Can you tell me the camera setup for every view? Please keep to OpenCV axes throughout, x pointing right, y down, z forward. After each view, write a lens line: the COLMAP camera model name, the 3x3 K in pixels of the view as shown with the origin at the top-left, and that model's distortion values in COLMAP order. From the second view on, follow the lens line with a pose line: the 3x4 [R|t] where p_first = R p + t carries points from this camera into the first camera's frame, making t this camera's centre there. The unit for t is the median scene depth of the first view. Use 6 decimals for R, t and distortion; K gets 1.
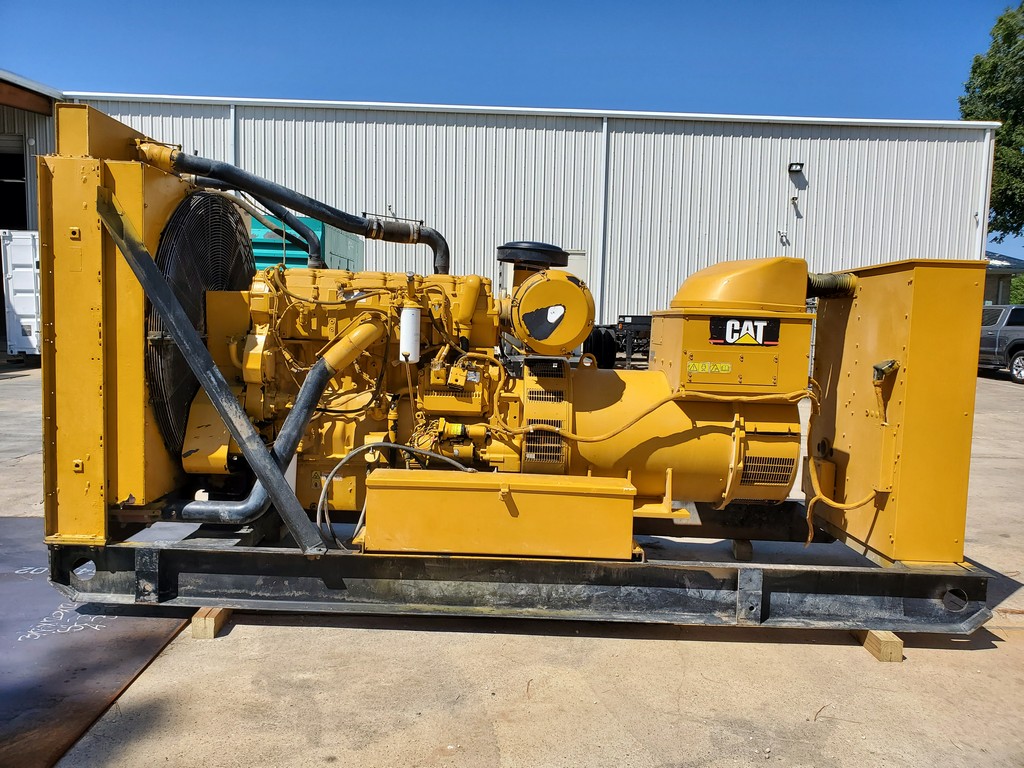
lens RADIAL K [[794.4, 0, 512.0], [0, 794.4, 384.0], [0, 0, 1]] dist [0.021095, -0.002035]
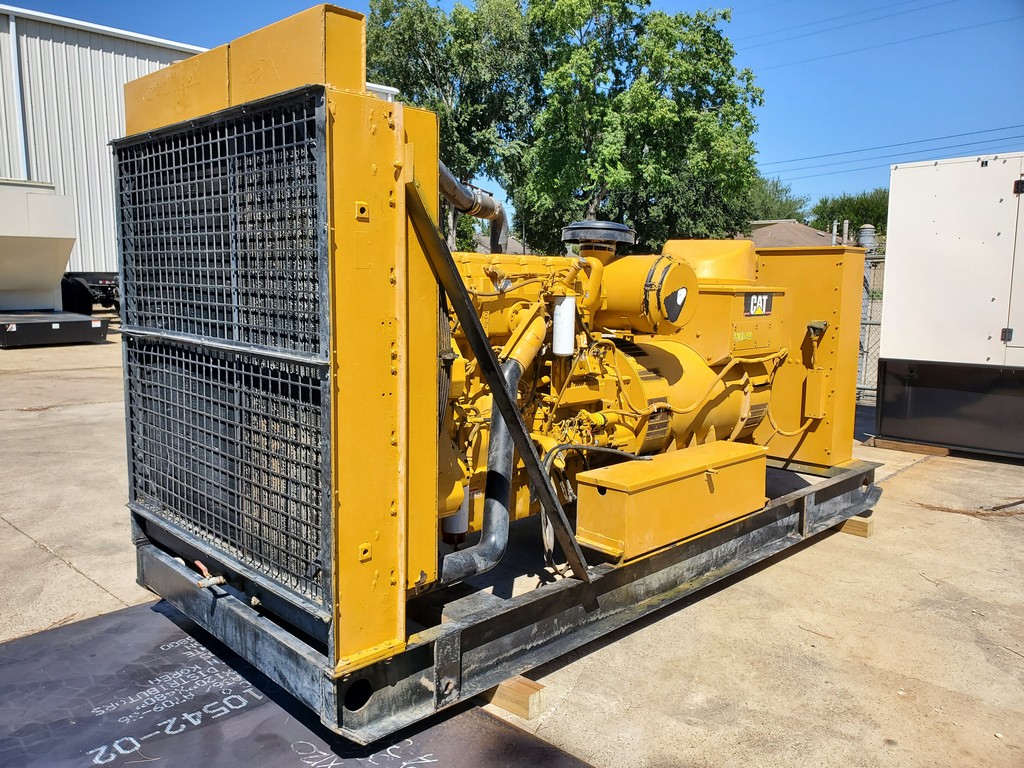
lens RADIAL K [[794.4, 0, 512.0], [0, 794.4, 384.0], [0, 0, 1]] dist [0.021095, -0.002035]
pose [[0.720698, -0.116720, 0.683352, -0.879340], [0.065658, 0.992786, 0.100326, -0.098470], [-0.690133, -0.027437, 0.723163, 0.410209]]
